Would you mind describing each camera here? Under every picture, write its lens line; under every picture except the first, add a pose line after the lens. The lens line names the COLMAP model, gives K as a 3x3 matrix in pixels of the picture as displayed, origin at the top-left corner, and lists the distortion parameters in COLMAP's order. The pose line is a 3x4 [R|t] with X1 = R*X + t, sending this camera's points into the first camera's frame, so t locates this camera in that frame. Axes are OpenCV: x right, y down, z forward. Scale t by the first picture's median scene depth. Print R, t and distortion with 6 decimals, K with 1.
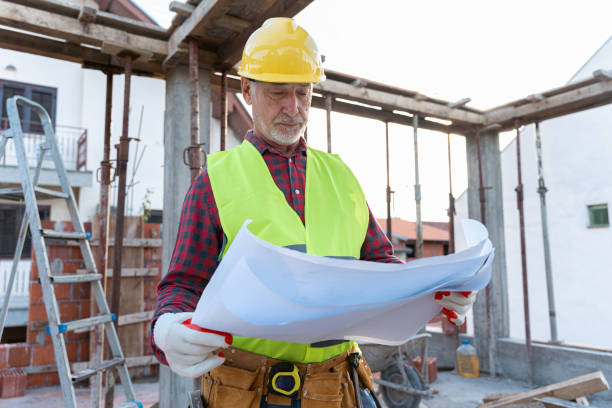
lens RADIAL K [[490.7, 0, 311.6], [0, 490.7, 204.7], [0, 0, 1]] dist [0.017526, -0.022872]
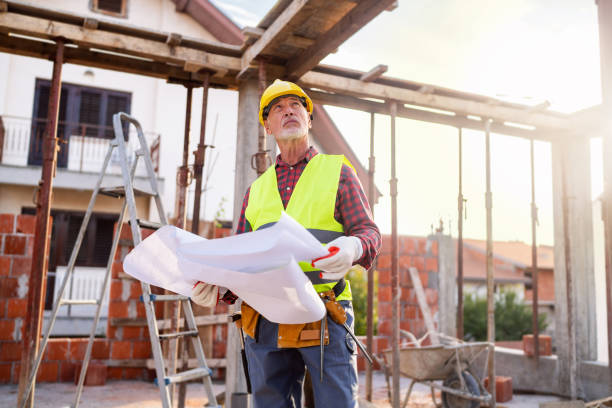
lens RADIAL K [[610.8, 0, 320.4], [0, 610.8, 204.5], [0, 0, 1]] dist [0.001760, 0.000000]
pose [[0.987490, 0.013844, -0.157072, 0.087360], [-0.019007, 0.999326, -0.031414, 0.030469], [0.156531, 0.034007, 0.987087, -0.265568]]
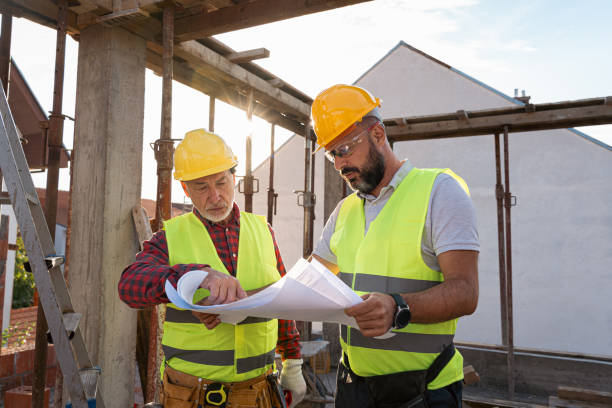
lens RADIAL K [[495.4, 0, 308.4], [0, 495.4, 207.5], [0, 0, 1]] dist [0.027648, -0.013250]
pose [[0.863371, 0.061087, 0.500858, -0.329994], [-0.085321, 0.996025, 0.025594, -0.039319], [-0.497303, -0.064831, 0.865151, 0.131722]]
